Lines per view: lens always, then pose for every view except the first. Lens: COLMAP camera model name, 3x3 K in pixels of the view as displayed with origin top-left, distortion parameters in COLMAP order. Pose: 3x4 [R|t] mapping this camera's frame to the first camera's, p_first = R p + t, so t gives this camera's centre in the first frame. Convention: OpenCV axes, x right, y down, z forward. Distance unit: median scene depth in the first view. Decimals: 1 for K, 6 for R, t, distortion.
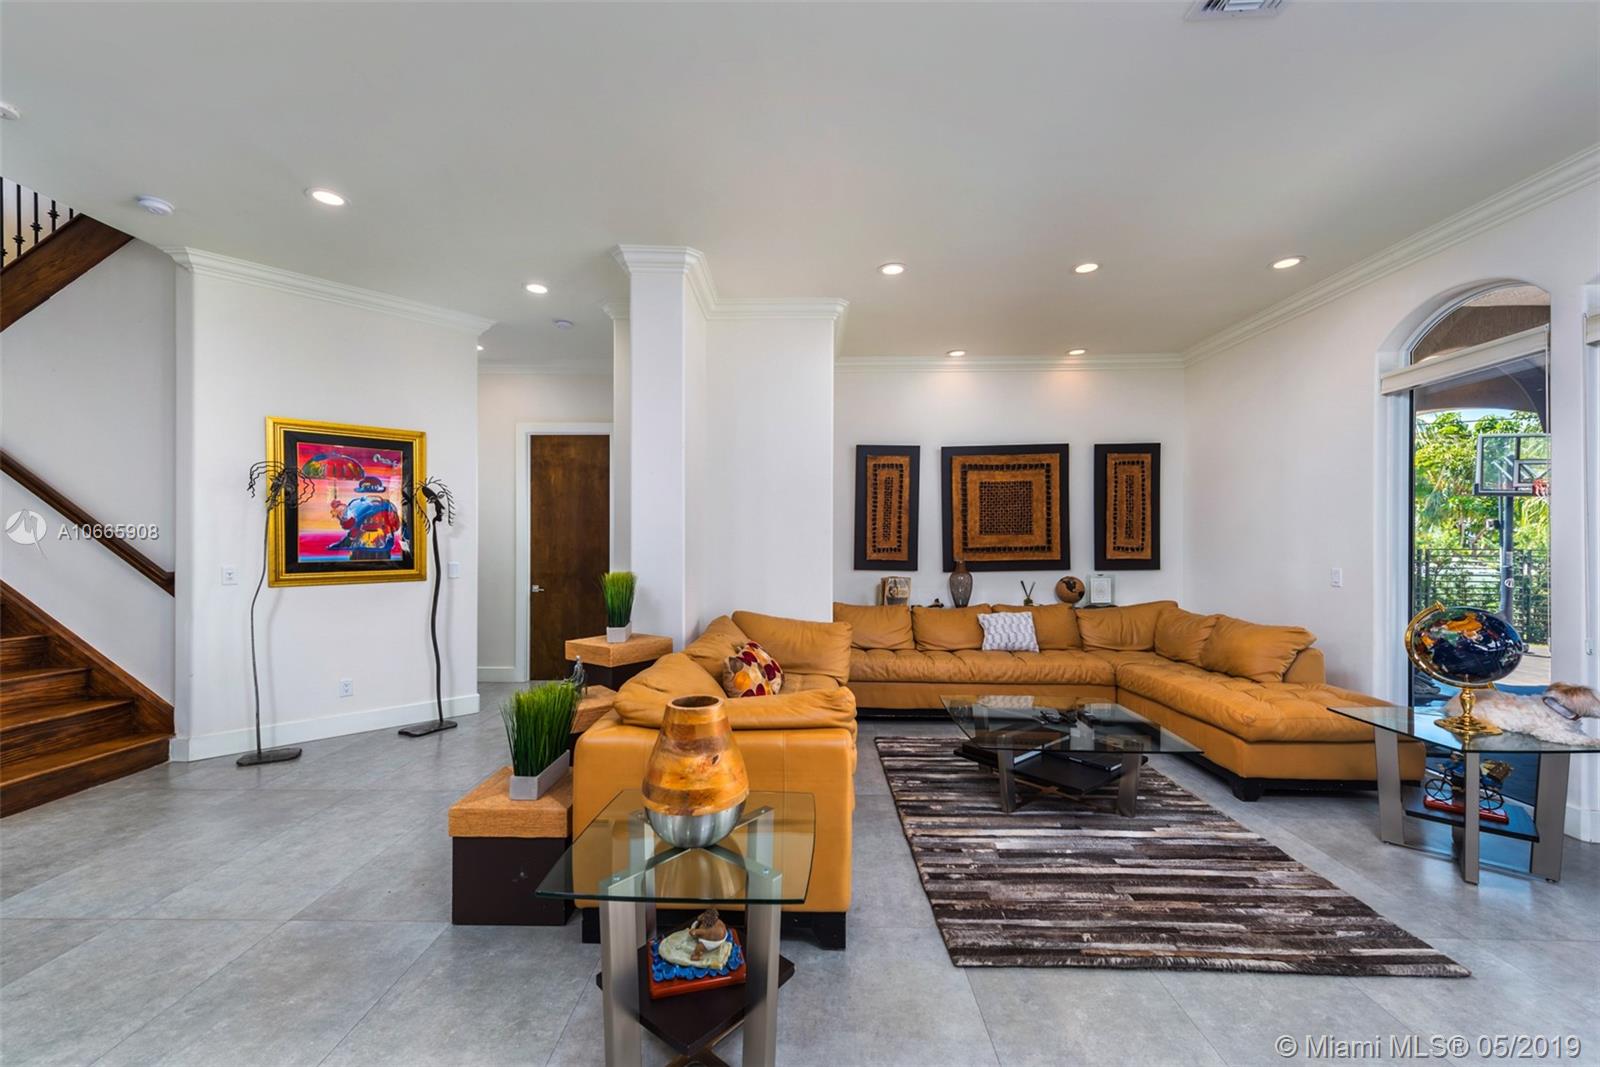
lens RADIAL K [[644.1, 0, 795.8], [0, 644.1, 536.6], [0, 0, 1]] dist [0.001353, -0.000272]
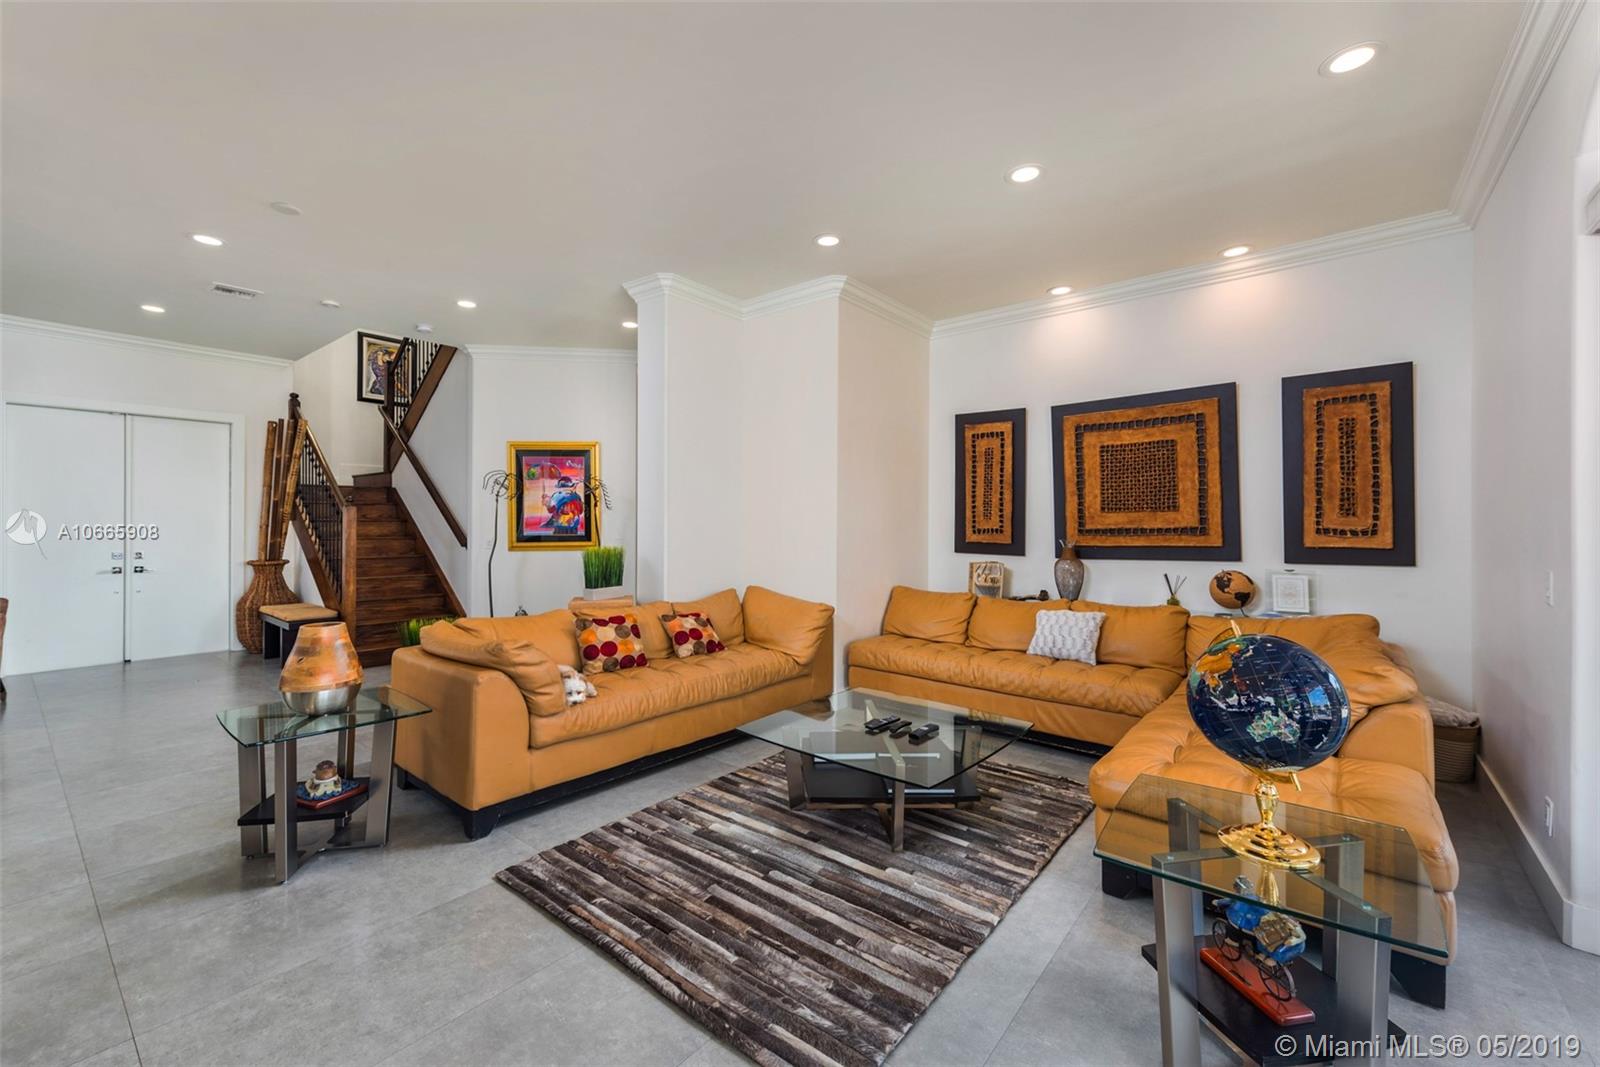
lens RADIAL K [[667.6, 0, 801.6], [0, 667.6, 517.7], [0, 0, 1]] dist [0.002019, 0.000010]
pose [[0.783022, -0.004950, -0.621975, 0.646253], [0.005934, 0.999982, -0.000487, 0.002097], [0.621966, -0.003310, 0.783037, 0.167728]]
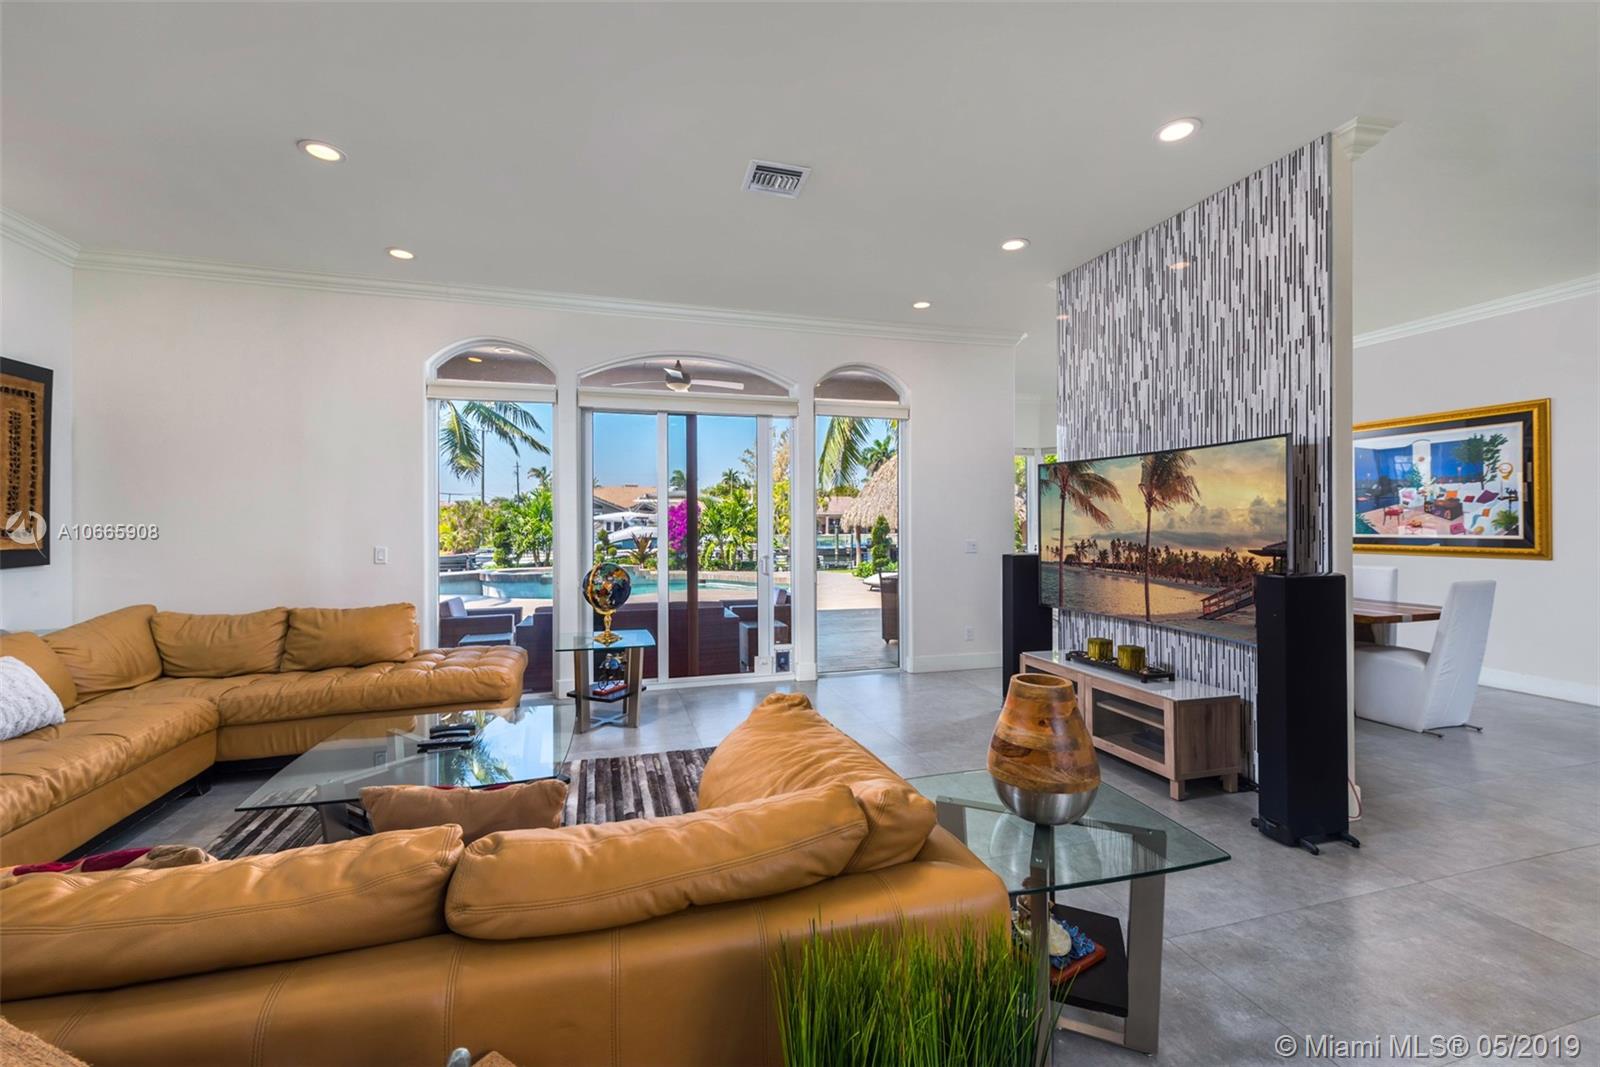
lens RADIAL K [[644.1, 0, 795.8], [0, 644.1, 536.6], [0, 0, 1]] dist [0.001353, -0.000272]
pose [[-0.304440, -0.015099, 0.952412, -0.364130], [-0.007637, 0.999881, 0.013410, 0.009982], [-0.952501, -0.003191, -0.304519, 0.617467]]
